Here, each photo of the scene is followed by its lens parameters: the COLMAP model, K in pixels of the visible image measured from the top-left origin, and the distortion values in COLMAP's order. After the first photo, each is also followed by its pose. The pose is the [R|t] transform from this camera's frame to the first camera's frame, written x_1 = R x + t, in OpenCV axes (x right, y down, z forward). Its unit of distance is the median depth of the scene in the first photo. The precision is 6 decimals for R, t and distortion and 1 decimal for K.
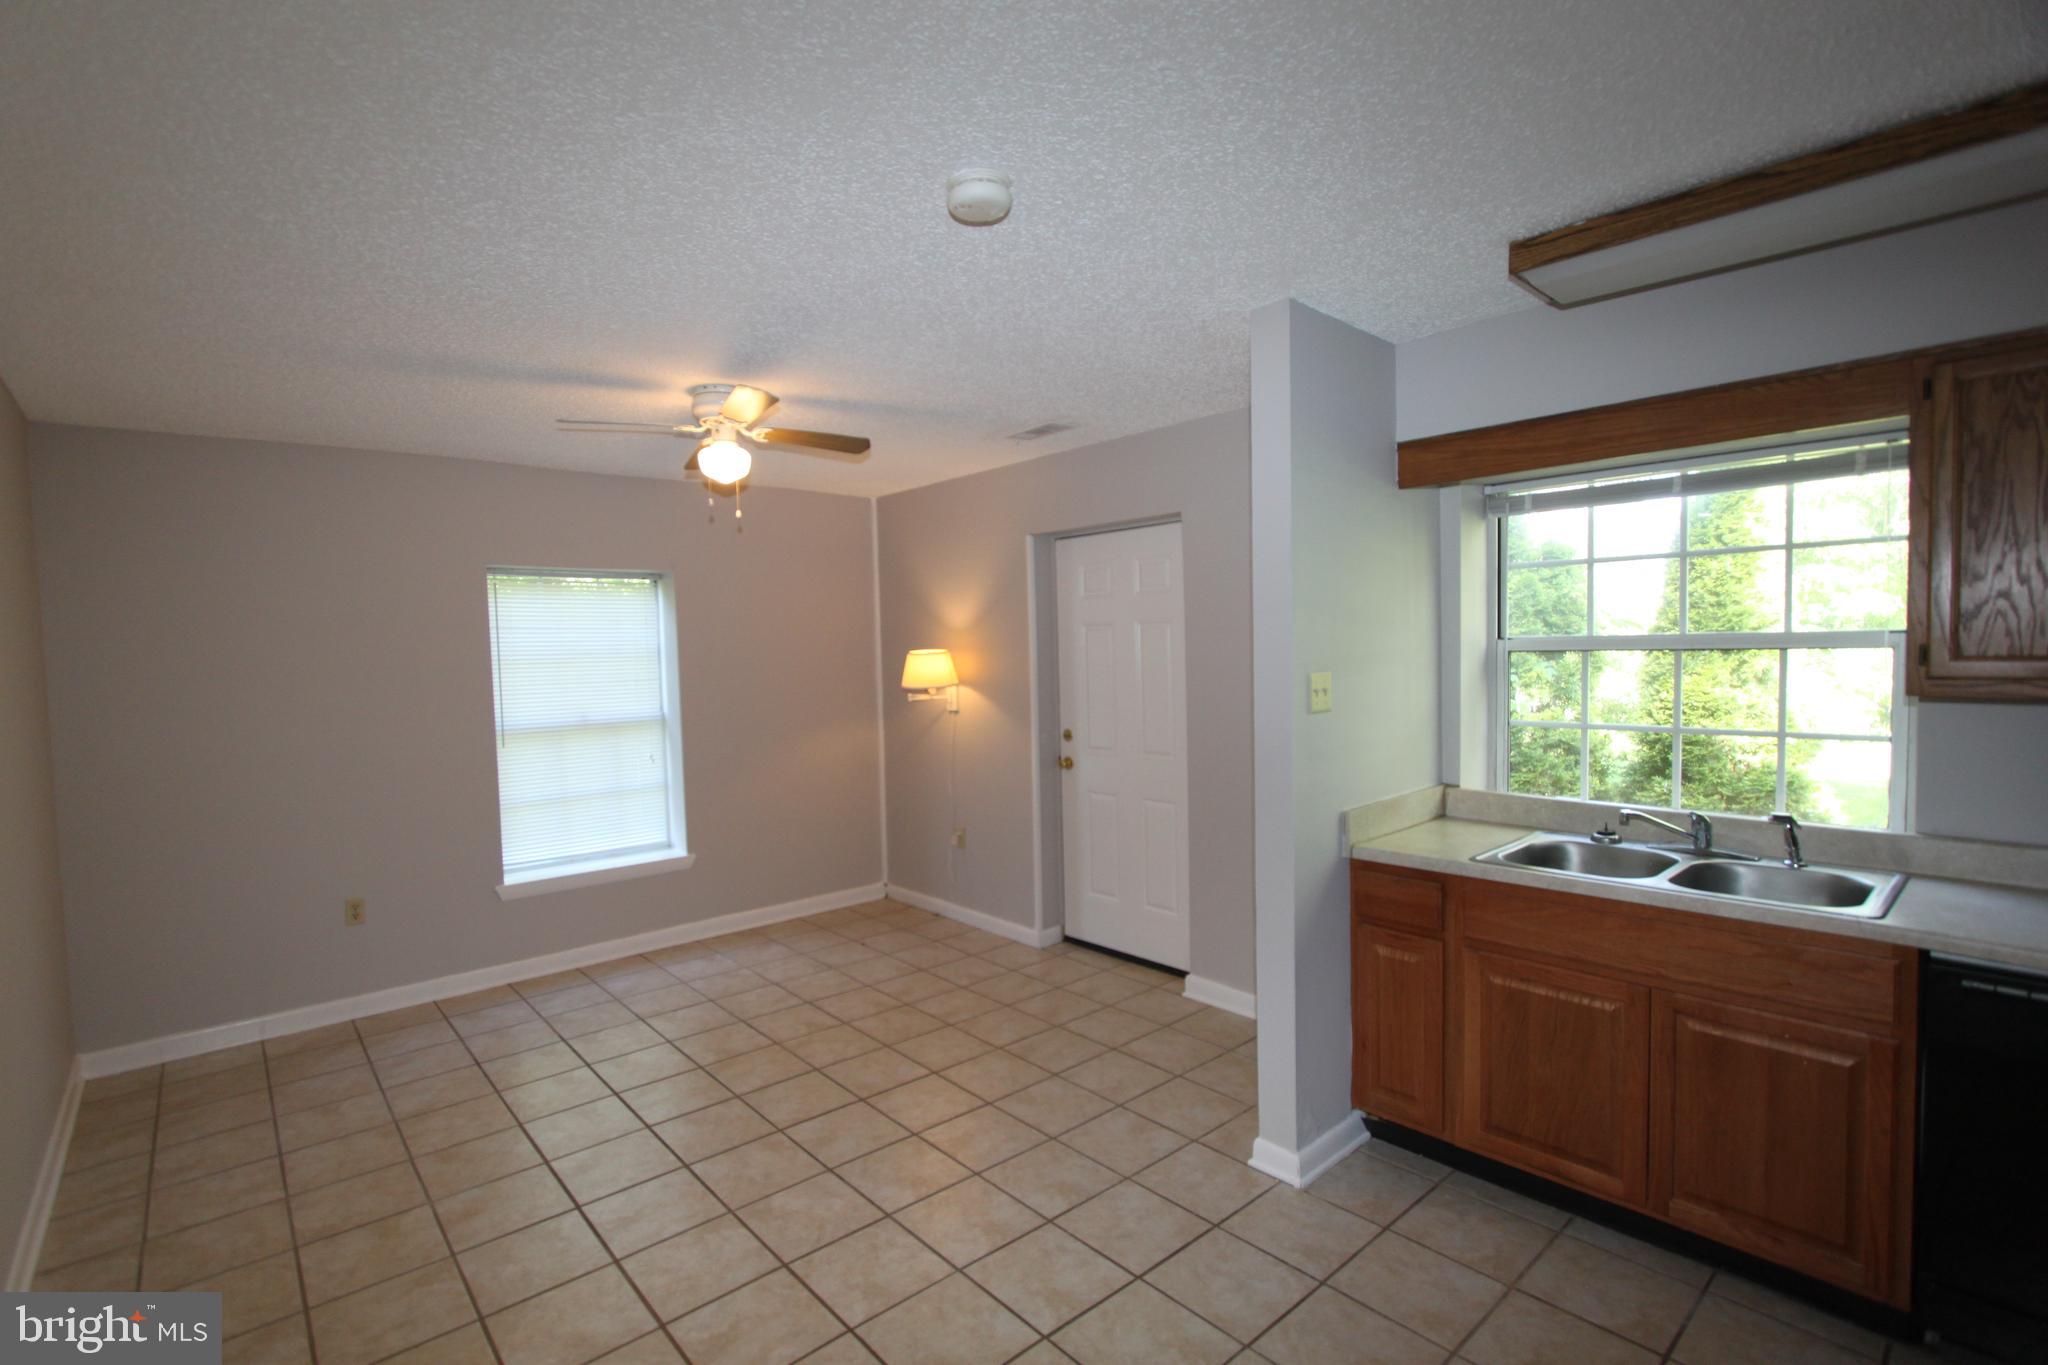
lens RADIAL K [[936.2, 0, 1000.6], [0, 936.2, 695.3], [0, 0, 1]] dist [-0.010760, -0.000620]
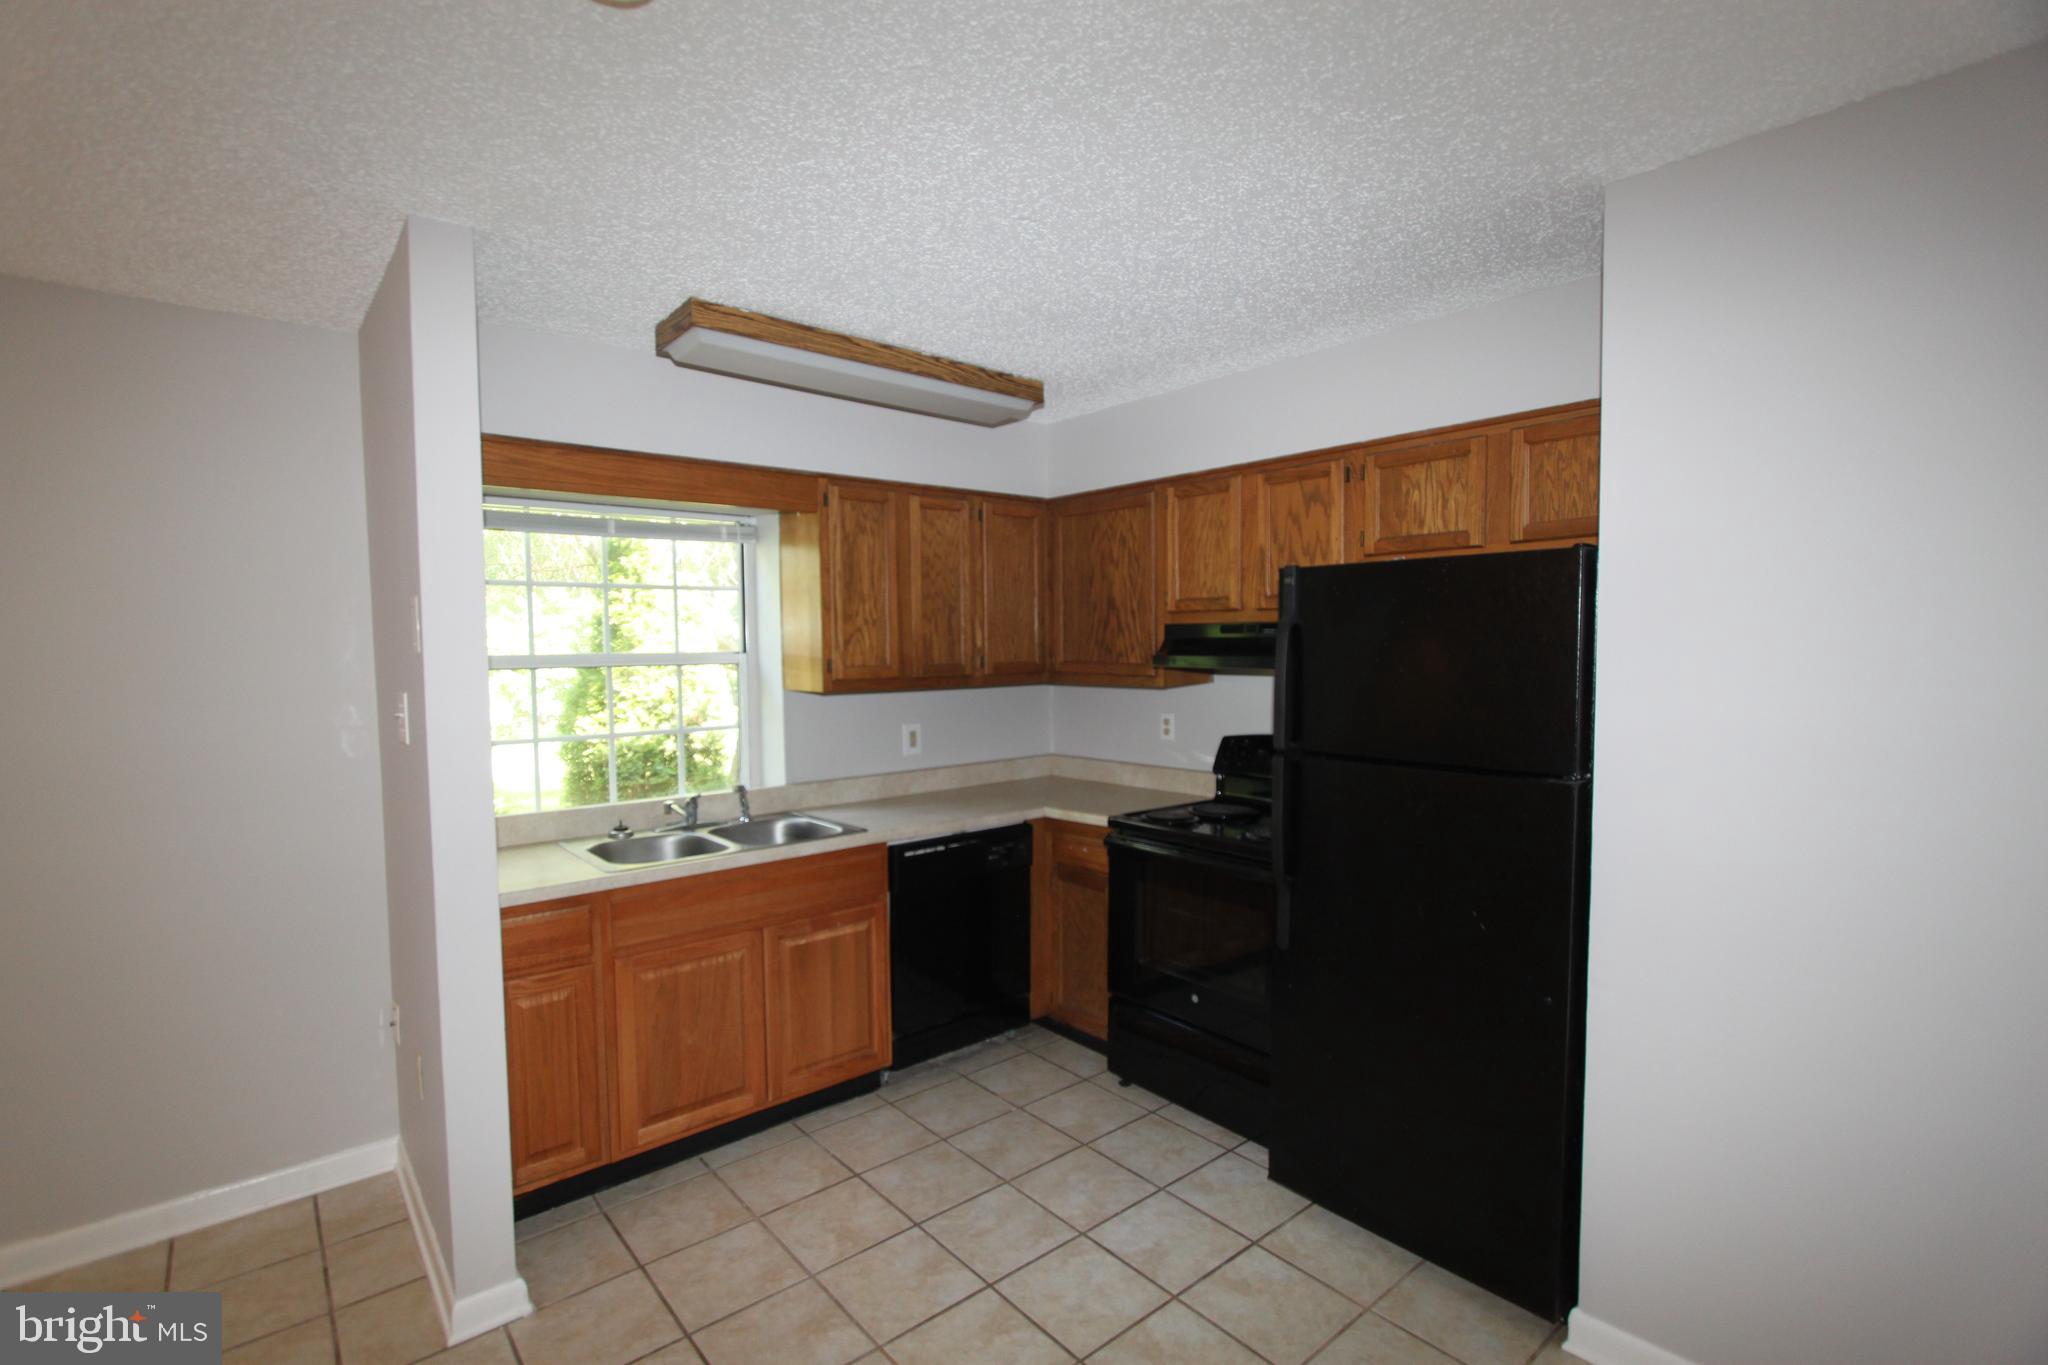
lens RADIAL K [[936.2, 0, 1000.6], [0, 936.2, 695.3], [0, 0, 1]] dist [-0.010760, -0.000620]
pose [[0.032591, -0.029498, 0.999033, -0.450753], [0.065041, 0.997508, 0.027331, -0.013598], [-0.997350, 0.064087, 0.034428, 0.491142]]
